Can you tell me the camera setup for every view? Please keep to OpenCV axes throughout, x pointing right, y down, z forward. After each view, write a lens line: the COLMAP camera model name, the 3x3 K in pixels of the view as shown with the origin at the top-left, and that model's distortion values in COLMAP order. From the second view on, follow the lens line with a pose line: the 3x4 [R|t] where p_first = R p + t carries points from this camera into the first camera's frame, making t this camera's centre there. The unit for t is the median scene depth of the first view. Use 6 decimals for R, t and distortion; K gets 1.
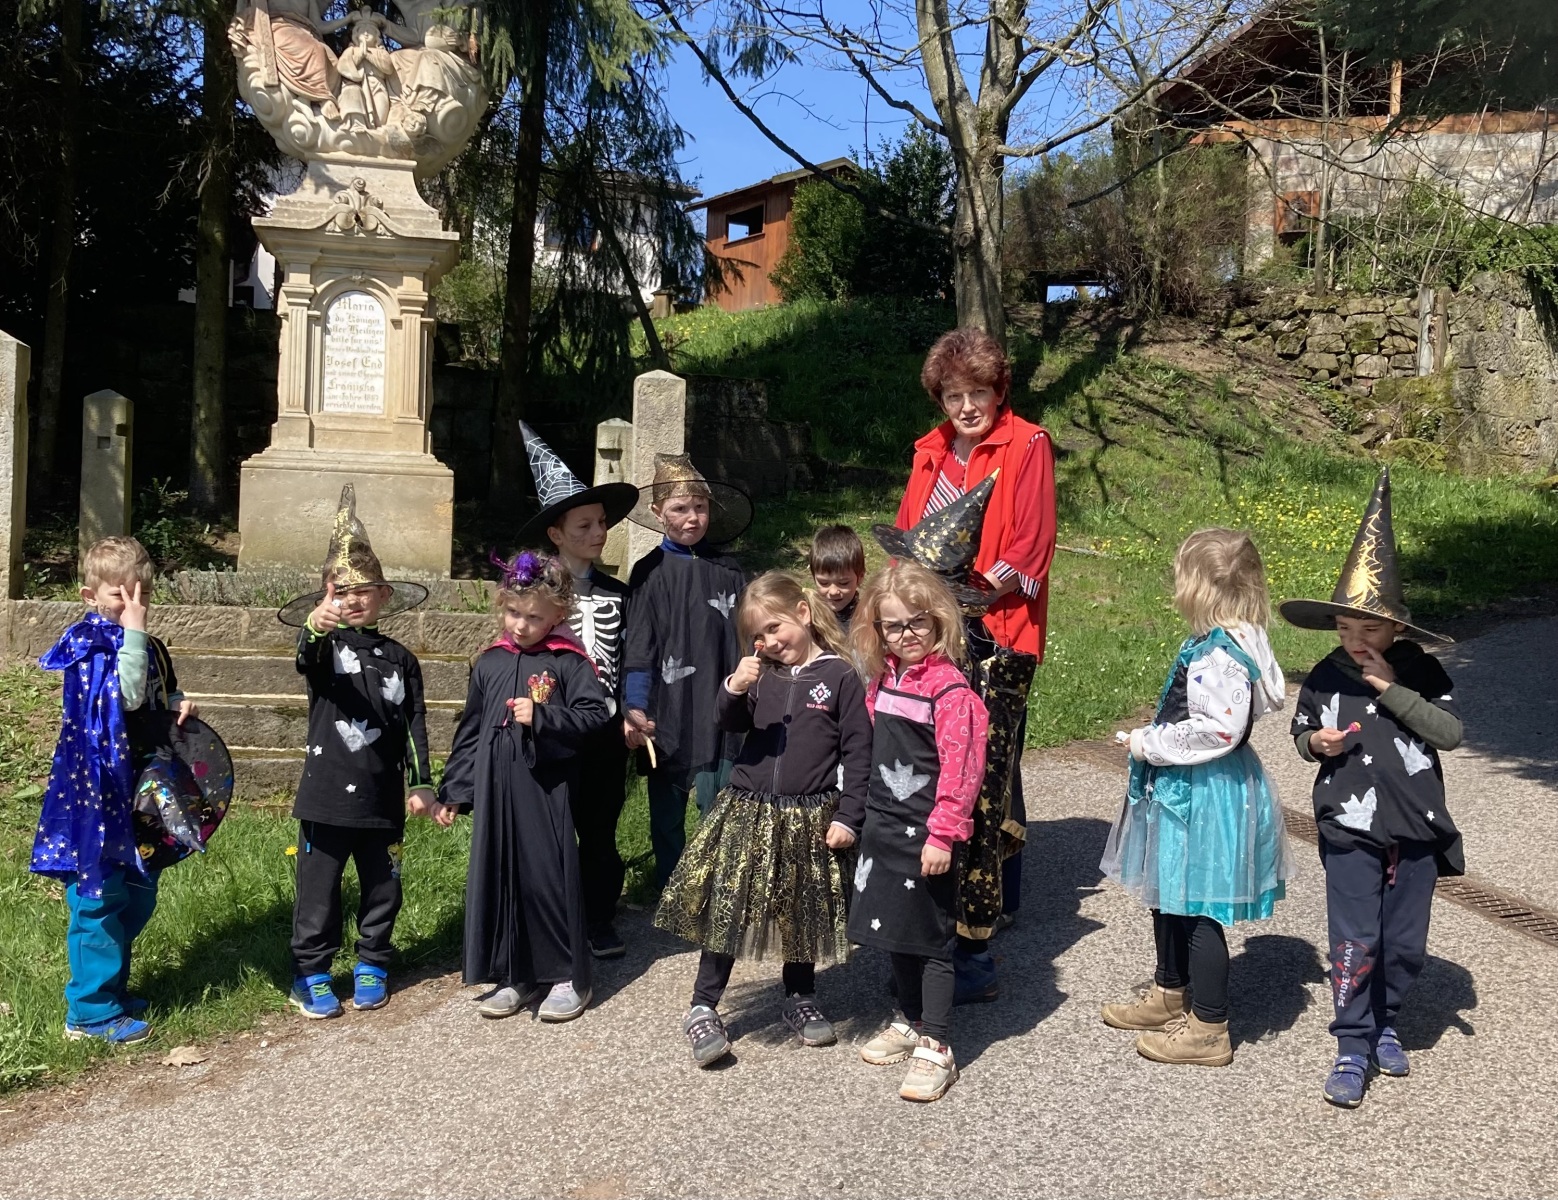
lens RADIAL K [[1741.9, 0, 777.6], [0, 1741.9, 587.9], [0, 0, 1]] dist [0.002488, 0.000000]
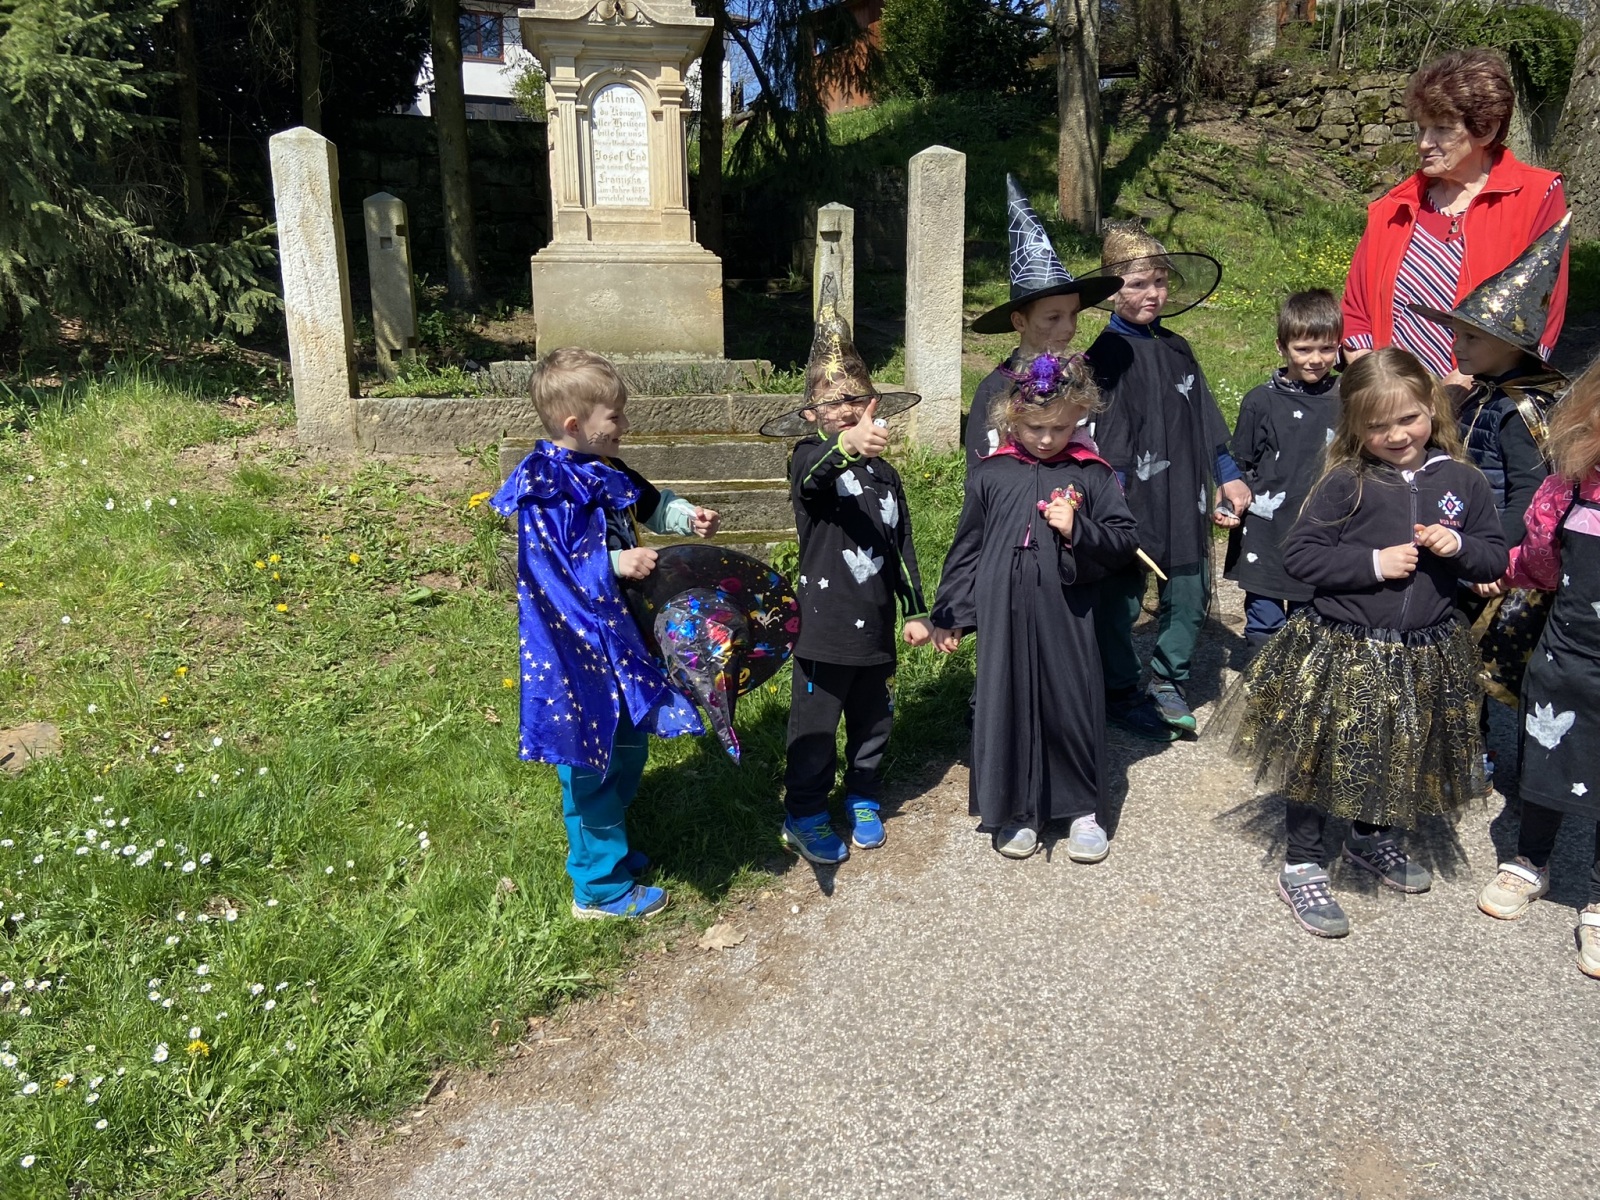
lens RADIAL K [[1202.6, 0, 793.1], [0, 1202.6, 597.6], [0, 0, 1]] dist [0.092555, -0.132003]
pose [[0.999116, -0.041810, -0.004270, -0.146551], [0.041774, 0.976811, 0.209989, -0.016313], [-0.004608, -0.209982, 0.977694, 0.211681]]
